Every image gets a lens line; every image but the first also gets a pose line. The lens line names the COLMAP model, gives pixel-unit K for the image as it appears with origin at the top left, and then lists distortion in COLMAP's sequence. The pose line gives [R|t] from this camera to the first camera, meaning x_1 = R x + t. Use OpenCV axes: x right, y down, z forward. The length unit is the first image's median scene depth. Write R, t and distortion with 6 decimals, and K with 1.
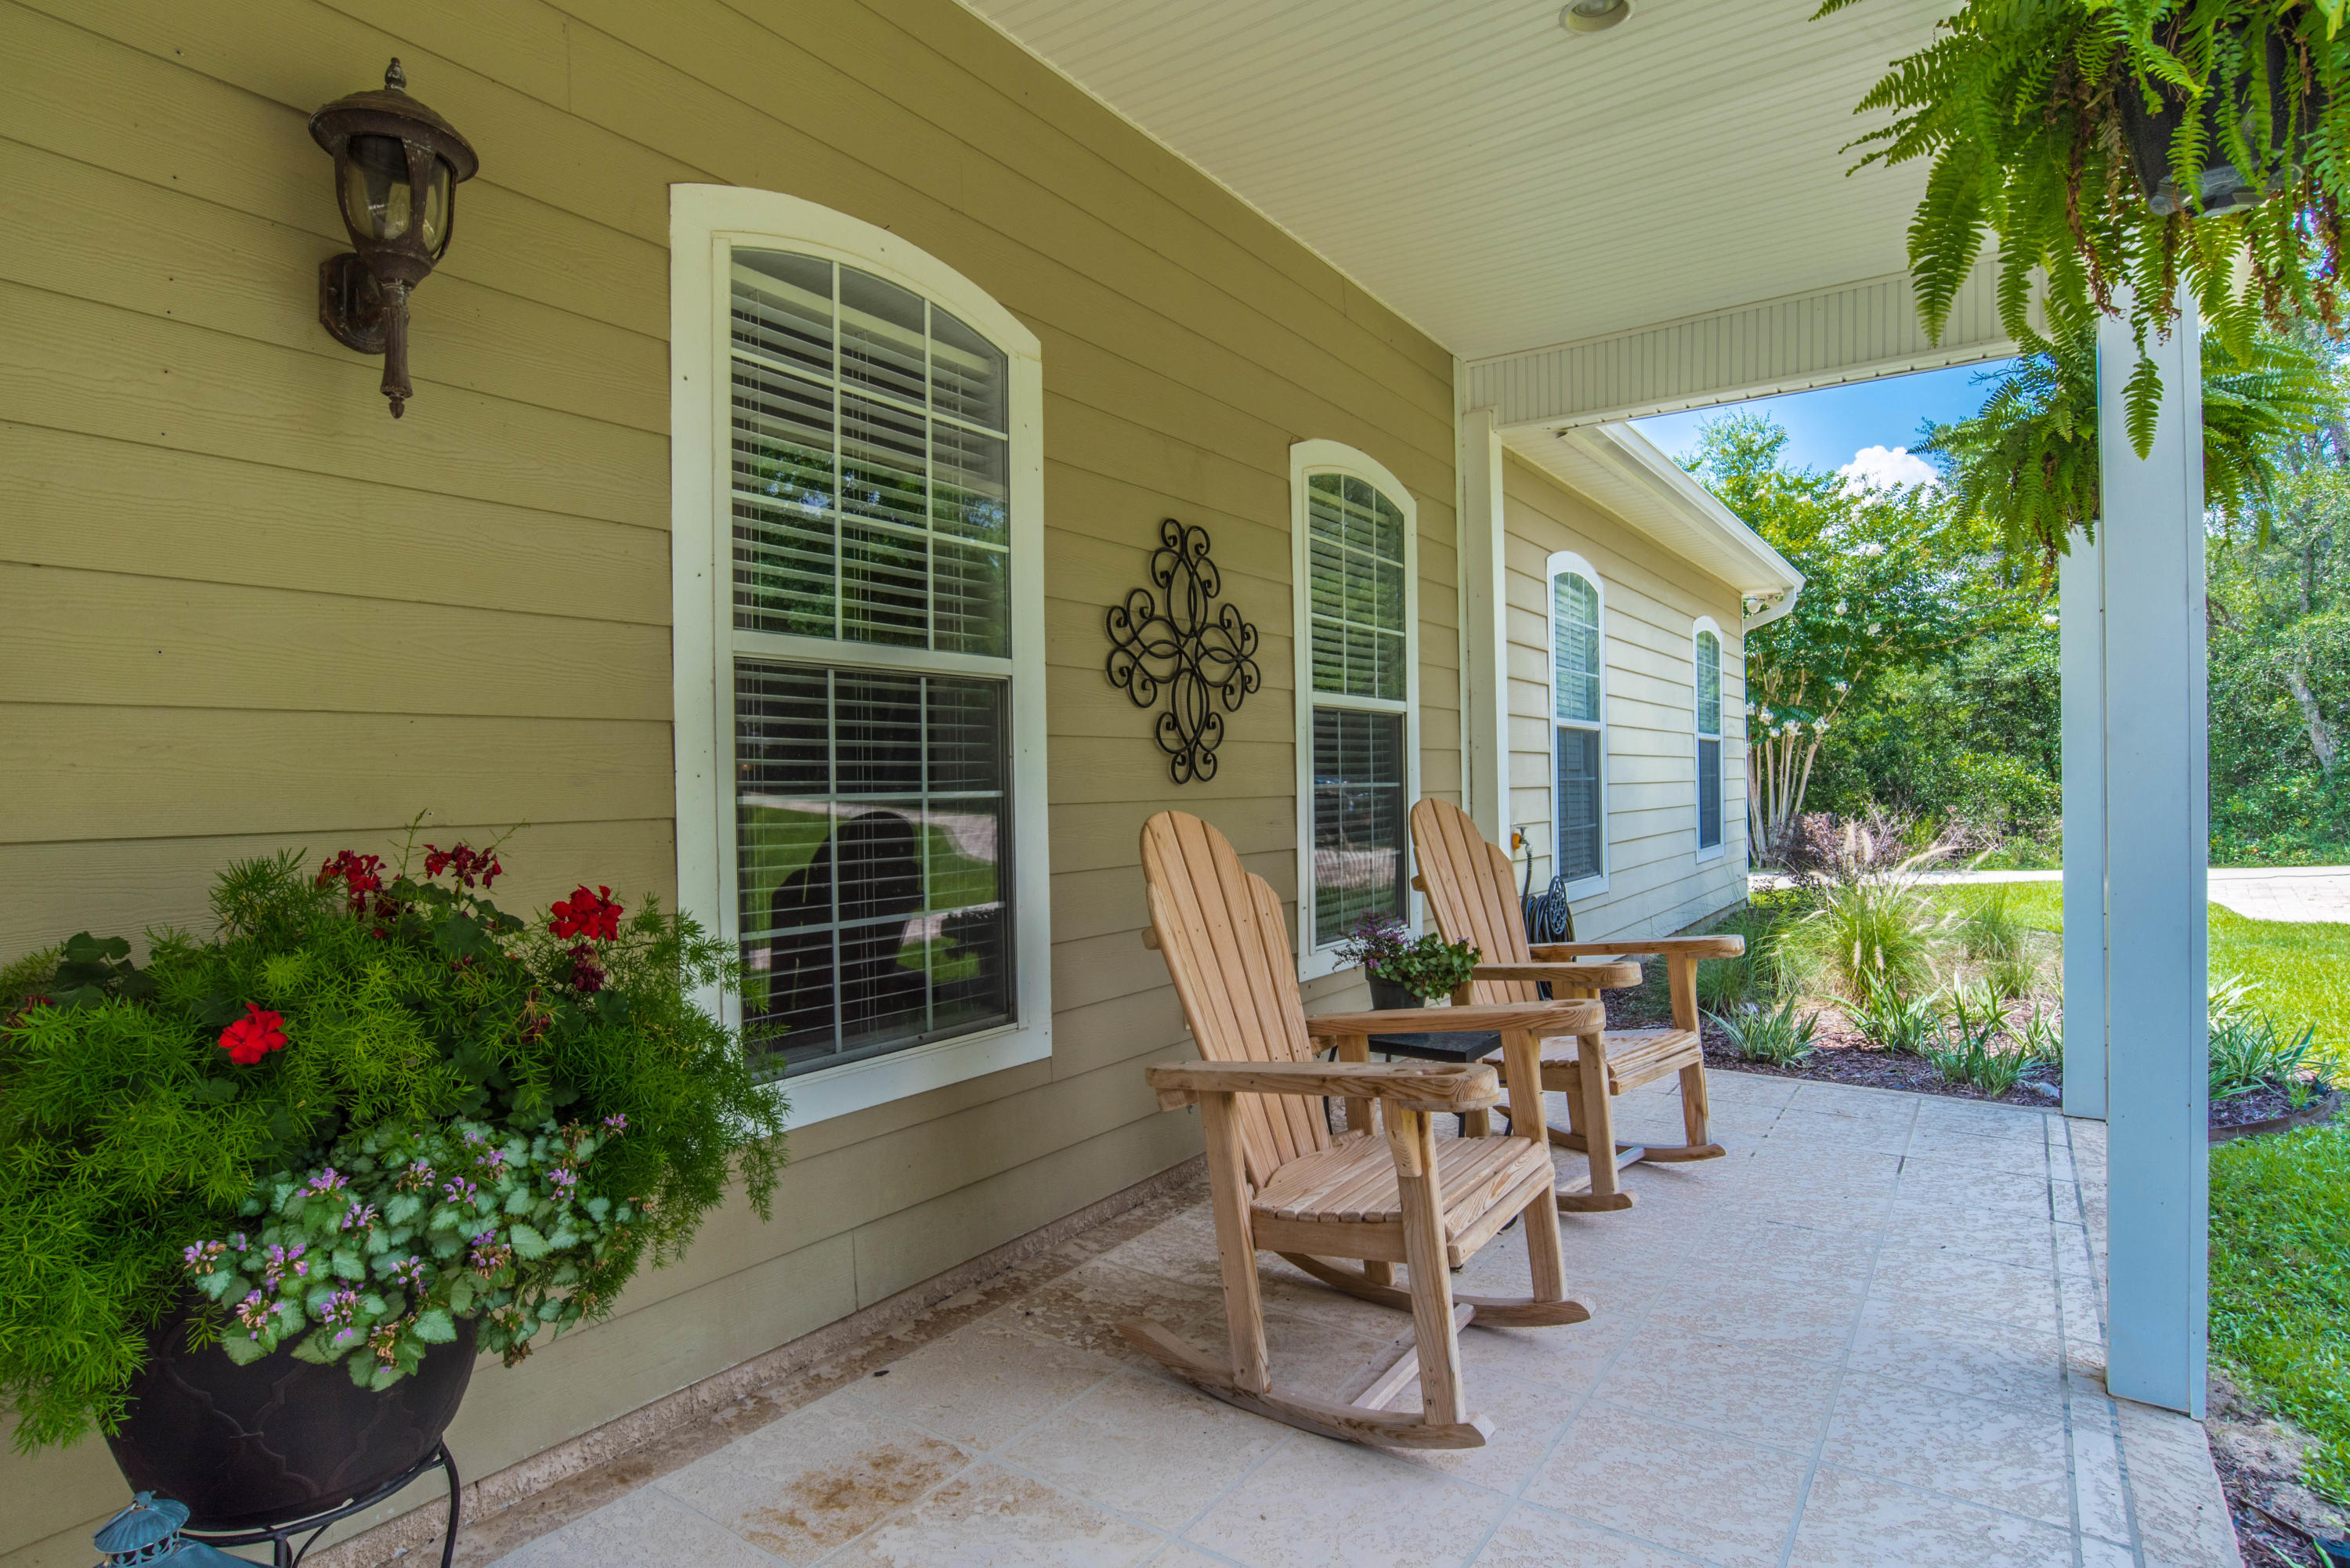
lens RADIAL K [[1236.4, 0, 1170.0], [0, 1236.4, 783.4], [0, 0, 1]] dist [-0.047533, 0.016473]
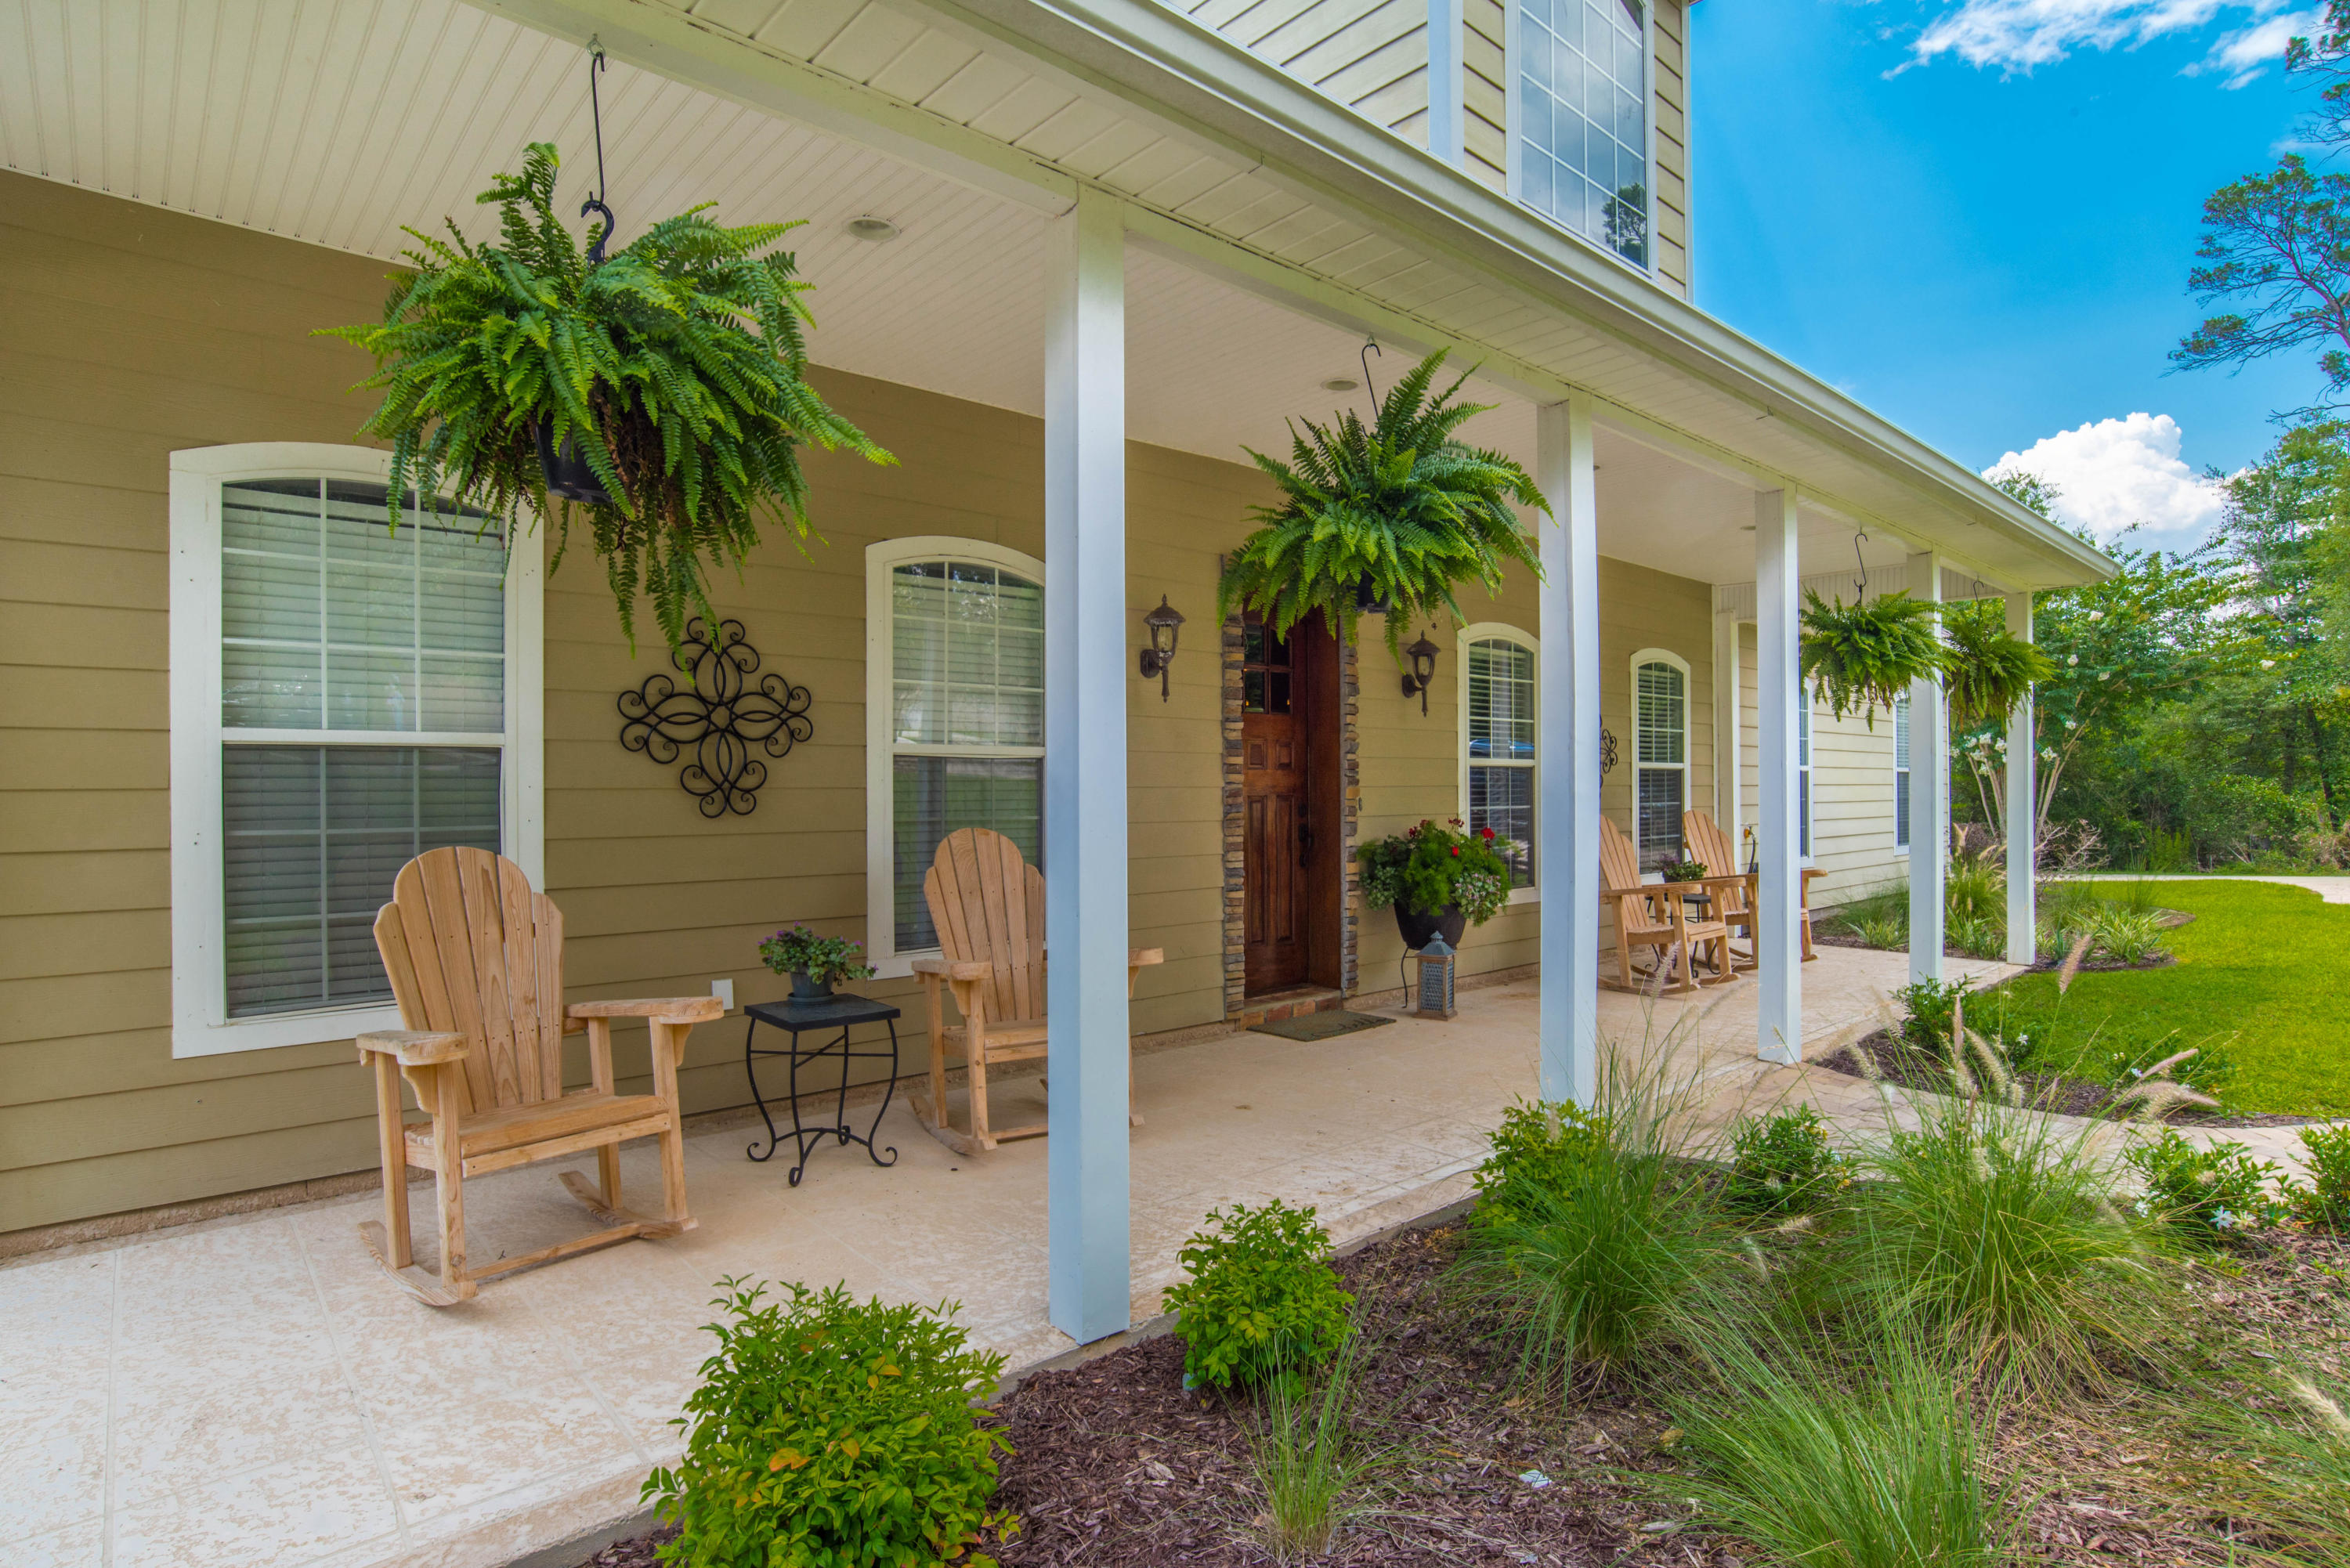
lens RADIAL K [[1236.4, 0, 1170.0], [0, 1236.4, 783.4], [0, 0, 1]] dist [-0.047533, 0.016473]
pose [[0.974864, 0.011420, -0.222507, -0.192696], [-0.012260, 0.999922, -0.002395, -0.016286], [0.222462, 0.005063, 0.974928, -1.210291]]
